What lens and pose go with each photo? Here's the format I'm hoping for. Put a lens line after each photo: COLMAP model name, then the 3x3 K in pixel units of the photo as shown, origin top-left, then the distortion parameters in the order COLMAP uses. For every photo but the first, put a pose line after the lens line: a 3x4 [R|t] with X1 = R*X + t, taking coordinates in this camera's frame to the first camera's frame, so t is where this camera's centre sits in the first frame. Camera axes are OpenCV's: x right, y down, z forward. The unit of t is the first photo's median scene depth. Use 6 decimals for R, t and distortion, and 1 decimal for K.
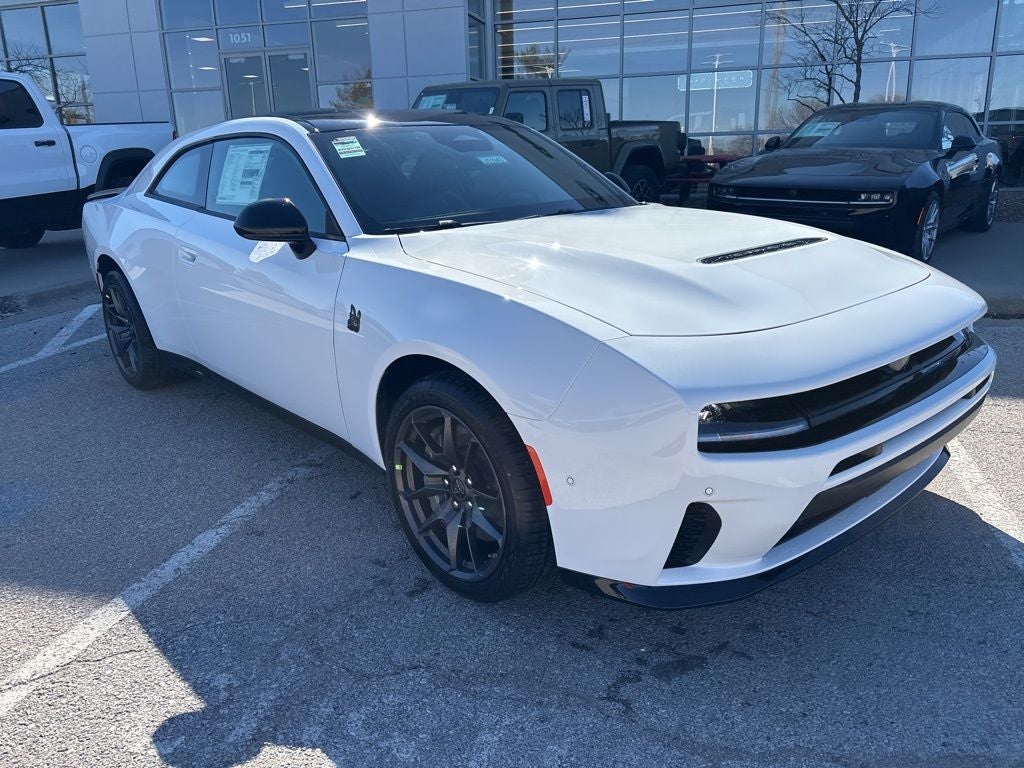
lens RADIAL K [[777.8, 0, 504.9], [0, 777.8, 380.7], [0, 0, 1]] dist [0.043897, -0.045160]
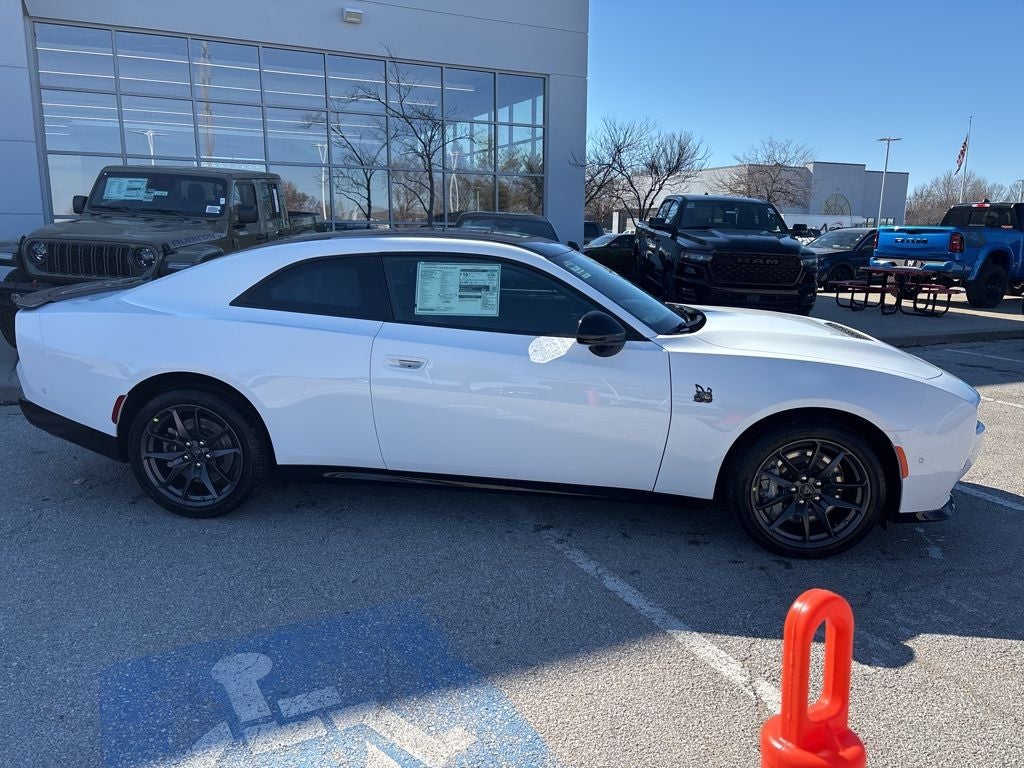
lens RADIAL K [[773.2, 0, 493.9], [0, 773.2, 383.2], [0, 0, 1]] dist [0.079667, -0.115645]
pose [[0.739572, -0.096721, 0.666091, -1.292632], [0.152753, 0.987918, -0.026152, -0.109530], [-0.655514, 0.121089, 0.745411, 0.170204]]
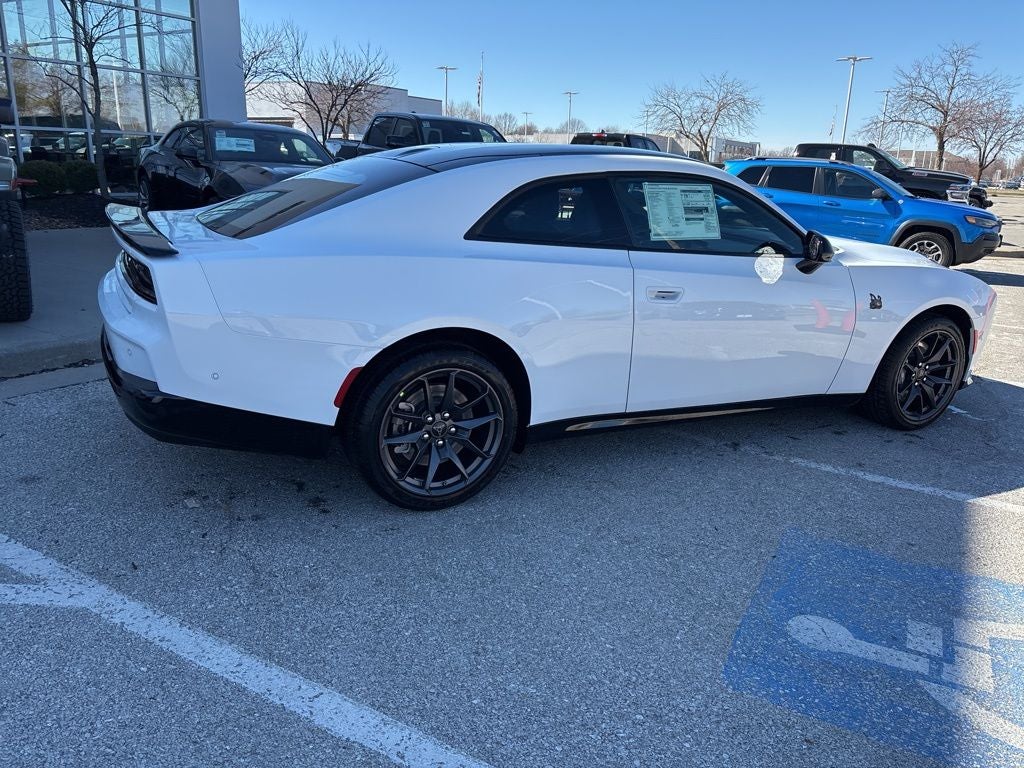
lens RADIAL K [[777.8, 0, 504.9], [0, 777.8, 380.7], [0, 0, 1]] dist [0.043897, -0.045160]
pose [[0.243855, -0.229970, 0.942151, -1.773949], [0.222904, 0.958760, 0.176331, -0.345770], [-0.943848, 0.167011, 0.285060, 1.173468]]
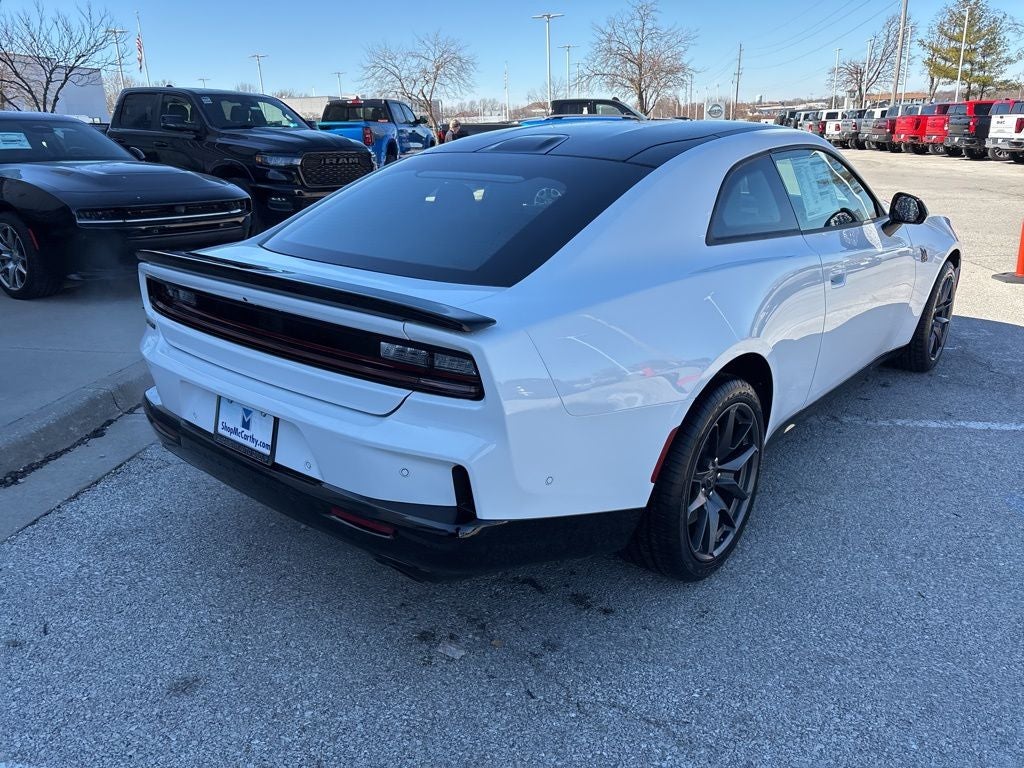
lens RADIAL K [[777.8, 0, 504.9], [0, 777.8, 380.7], [0, 0, 1]] dist [0.043897, -0.045160]
pose [[-0.144630, -0.280660, 0.948848, -1.575944], [0.298014, 0.902049, 0.312243, -0.571481], [-0.943541, 0.327929, -0.046823, 1.829489]]
